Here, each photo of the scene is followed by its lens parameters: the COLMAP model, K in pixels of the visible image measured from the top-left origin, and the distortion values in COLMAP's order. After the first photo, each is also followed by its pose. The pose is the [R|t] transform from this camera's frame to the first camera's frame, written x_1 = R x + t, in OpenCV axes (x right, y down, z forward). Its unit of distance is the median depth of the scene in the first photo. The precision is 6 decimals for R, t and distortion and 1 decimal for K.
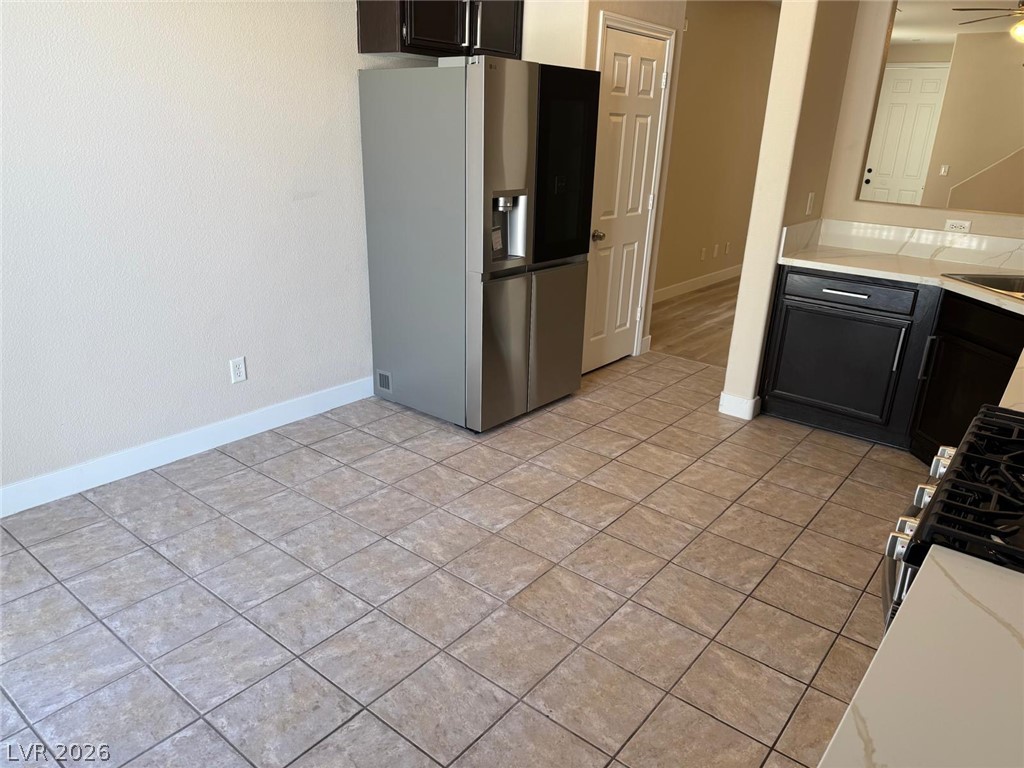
lens RADIAL K [[723.2, 0, 511.6], [0, 723.2, 384.2], [0, 0, 1]] dist [0.025928, -0.035941]
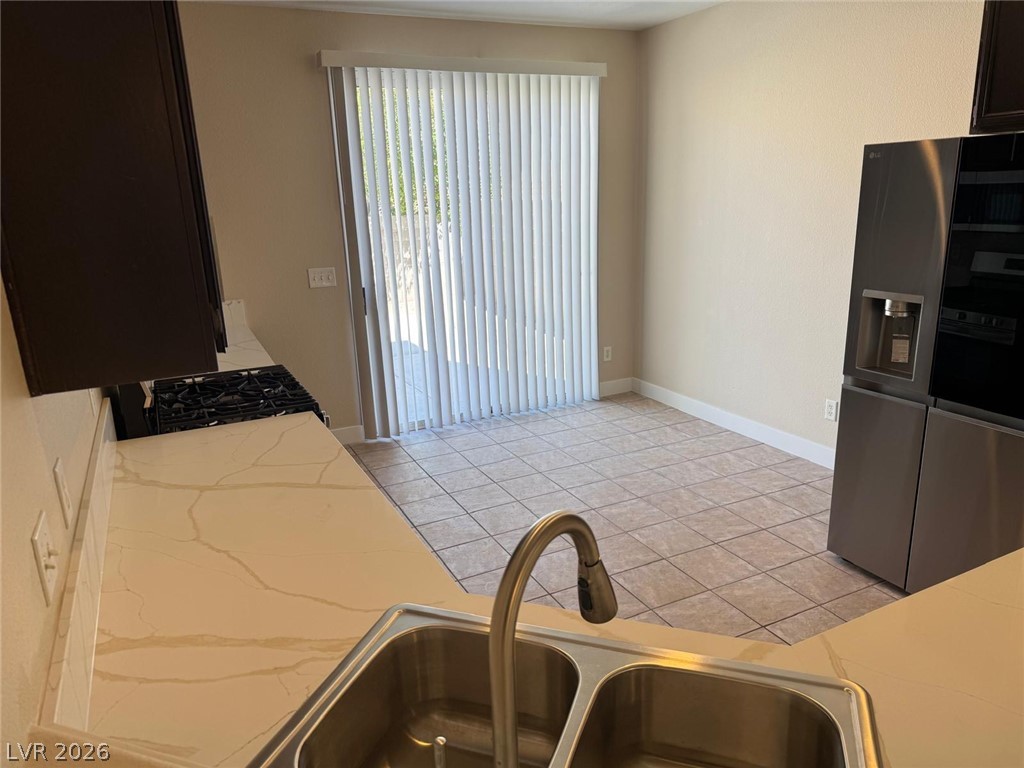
lens RADIAL K [[723.2, 0, 512.5], [0, 723.2, 384.0], [0, 0, 1]] dist [0.025928, -0.035941]
pose [[-0.436833, 0.211466, -0.874333, 1.037981], [-0.279049, 0.892170, 0.355198, -0.390236], [0.855166, 0.399144, -0.330720, 1.066666]]
